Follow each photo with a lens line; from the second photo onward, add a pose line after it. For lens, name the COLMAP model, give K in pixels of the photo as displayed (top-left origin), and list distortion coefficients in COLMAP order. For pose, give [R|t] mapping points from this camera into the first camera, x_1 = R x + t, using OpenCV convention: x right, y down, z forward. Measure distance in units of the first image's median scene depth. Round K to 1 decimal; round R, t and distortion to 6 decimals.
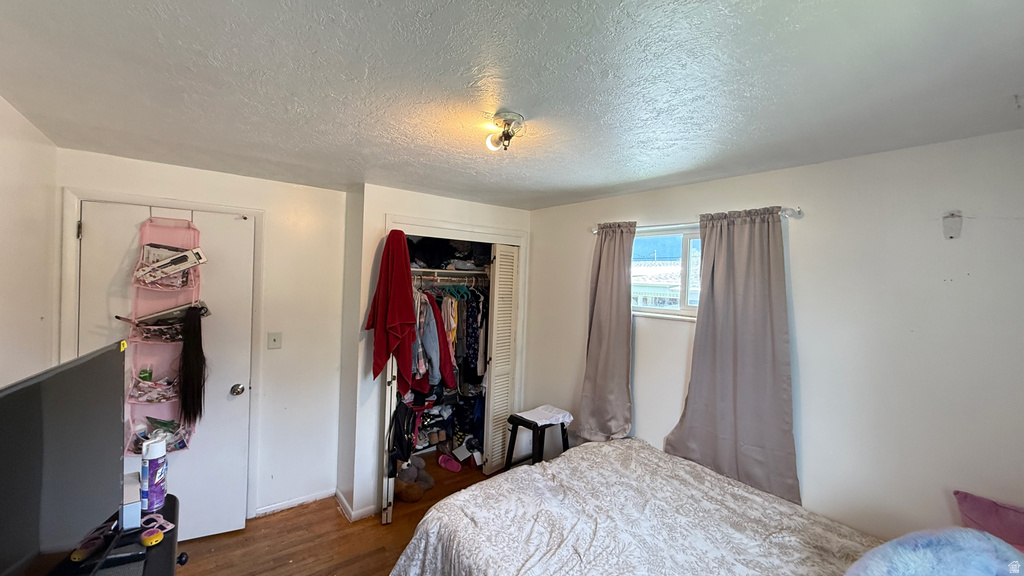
lens RADIAL K [[407.7, 0, 514.5], [0, 407.7, 285.4], [0, 0, 1]] dist [-0.006019, 0.000096]
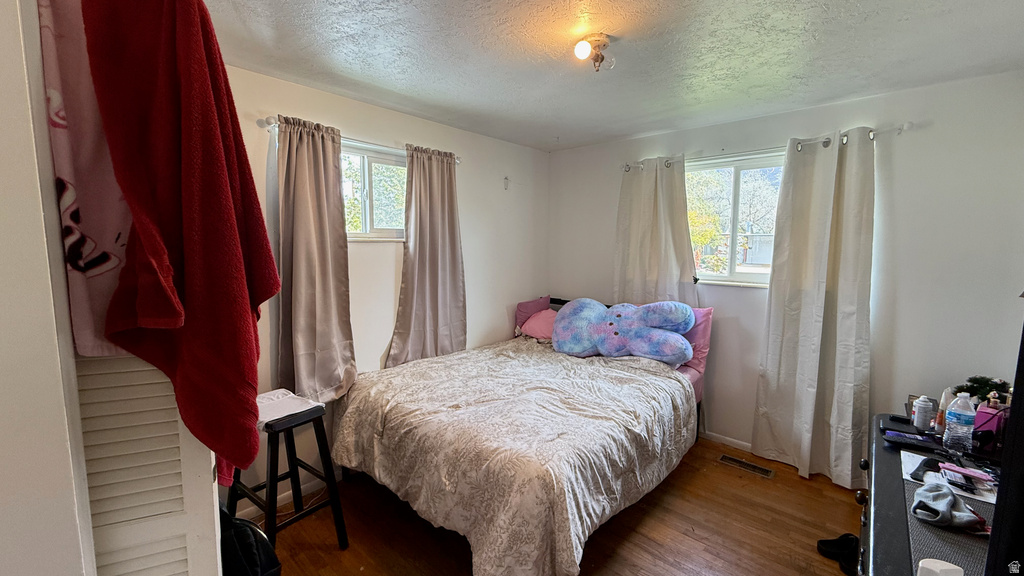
lens RADIAL K [[407.7, 0, 514.5], [0, 407.7, 285.4], [0, 0, 1]] dist [-0.006019, 0.000096]
pose [[-0.181299, -0.143863, 0.972849, -0.760055], [-0.006312, 0.989392, 0.145133, 0.047126], [-0.983408, 0.020172, -0.180283, 0.956386]]
